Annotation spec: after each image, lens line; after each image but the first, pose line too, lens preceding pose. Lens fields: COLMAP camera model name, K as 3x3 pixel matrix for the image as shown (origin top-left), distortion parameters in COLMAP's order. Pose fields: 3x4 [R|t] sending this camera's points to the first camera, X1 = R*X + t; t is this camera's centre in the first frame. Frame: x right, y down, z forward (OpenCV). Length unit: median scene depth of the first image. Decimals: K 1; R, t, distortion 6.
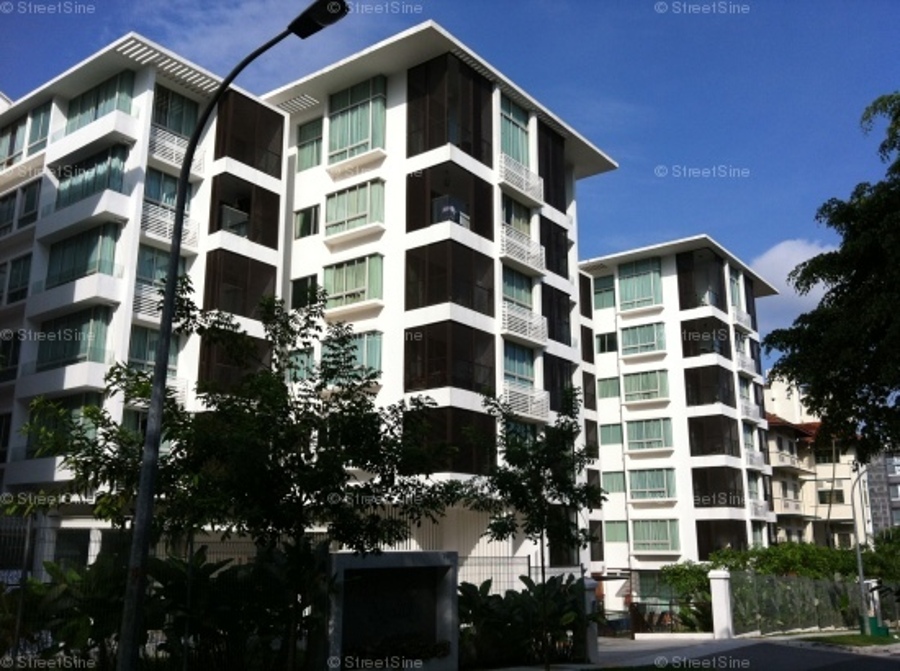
lens RADIAL K [[849.4, 0, 450.0], [0, 849.4, 335.5], [0, 0, 1]] dist [0.021221, 0.006305]
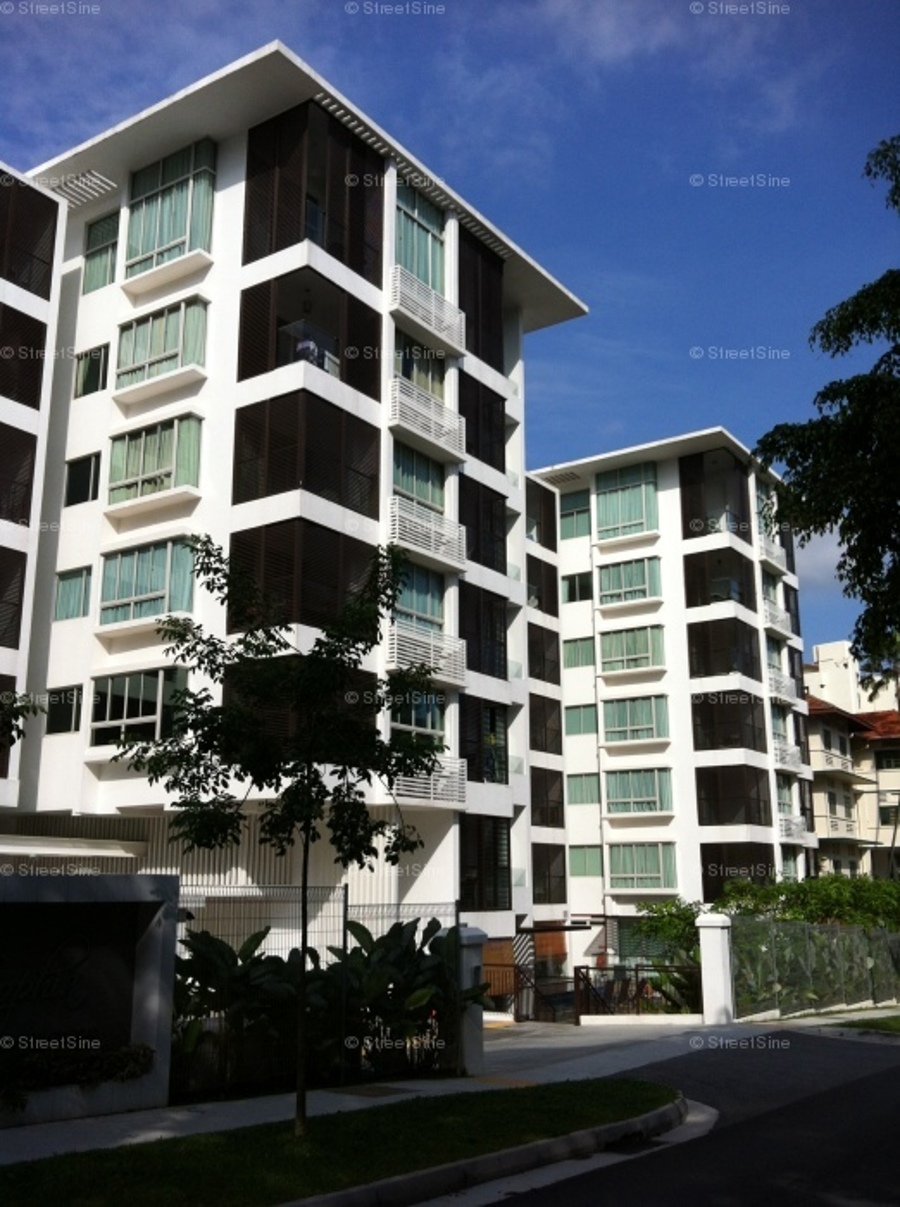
lens RADIAL K [[1139.1, 0, 448.3], [0, 1139.1, 615.8], [0, 0, 1]] dist [0.101704, -0.257935]
pose [[0.998967, 0.010132, 0.044306, 0.060789], [-0.010550, 0.999902, 0.009209, 0.038198], [-0.044208, -0.009667, 0.998976, 0.127516]]
